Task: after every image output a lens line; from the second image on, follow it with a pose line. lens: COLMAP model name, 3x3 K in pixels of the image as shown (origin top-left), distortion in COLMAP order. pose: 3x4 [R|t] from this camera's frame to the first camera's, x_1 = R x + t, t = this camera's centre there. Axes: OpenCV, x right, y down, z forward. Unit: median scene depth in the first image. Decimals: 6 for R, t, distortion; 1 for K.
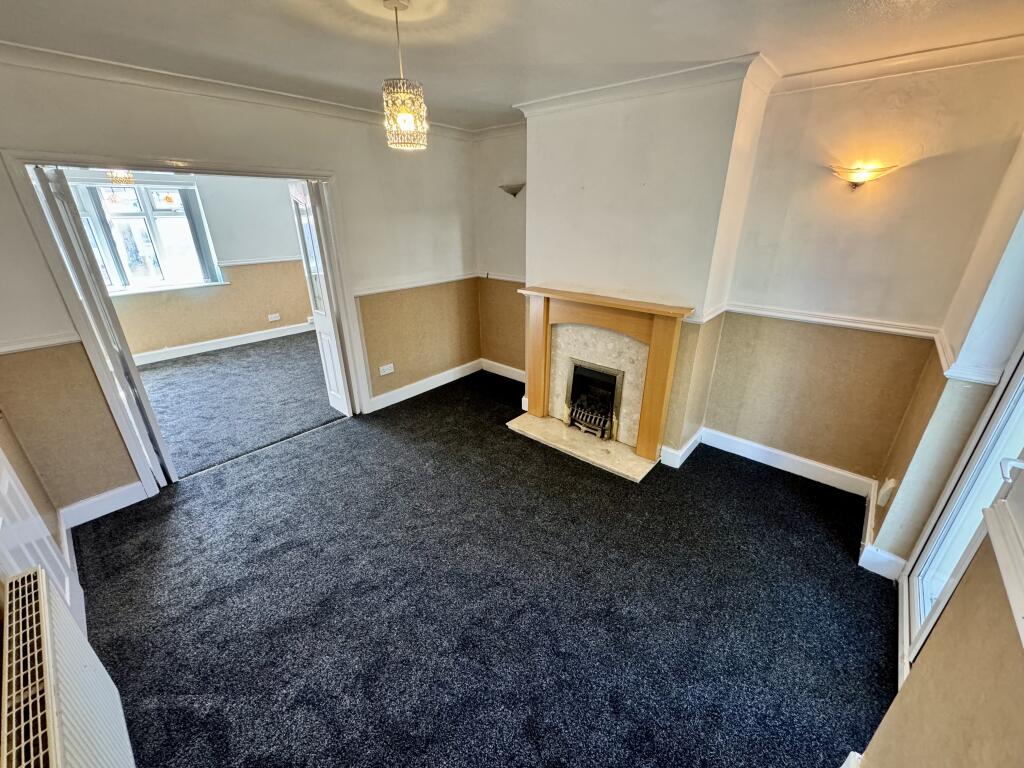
lens RADIAL K [[406.3, 0, 517.4], [0, 406.3, 381.7], [0, 0, 1]] dist [-0.000459, -0.000516]
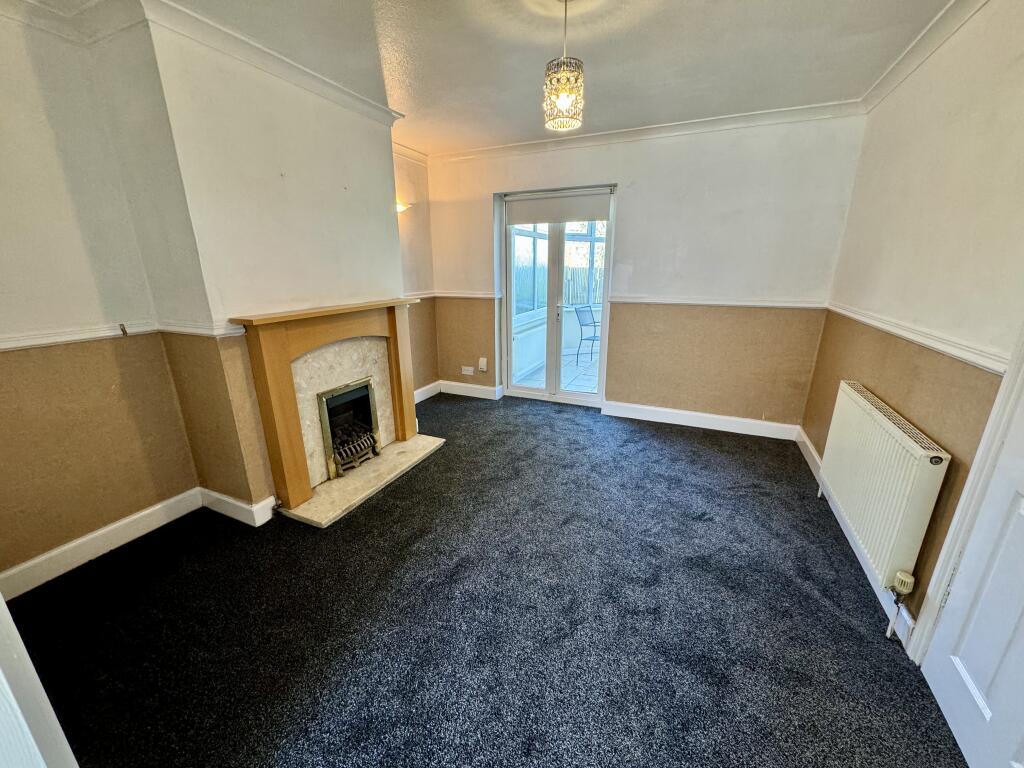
lens RADIAL K [[406.3, 0, 505.9], [0, 406.3, 386.3], [0, 0, 1]] dist [-0.000459, -0.000516]
pose [[-0.273862, -0.275689, 0.921409, -0.712444], [0.377557, 0.850312, 0.366634, -0.231836], [-0.884562, 0.448292, -0.128780, 0.816592]]
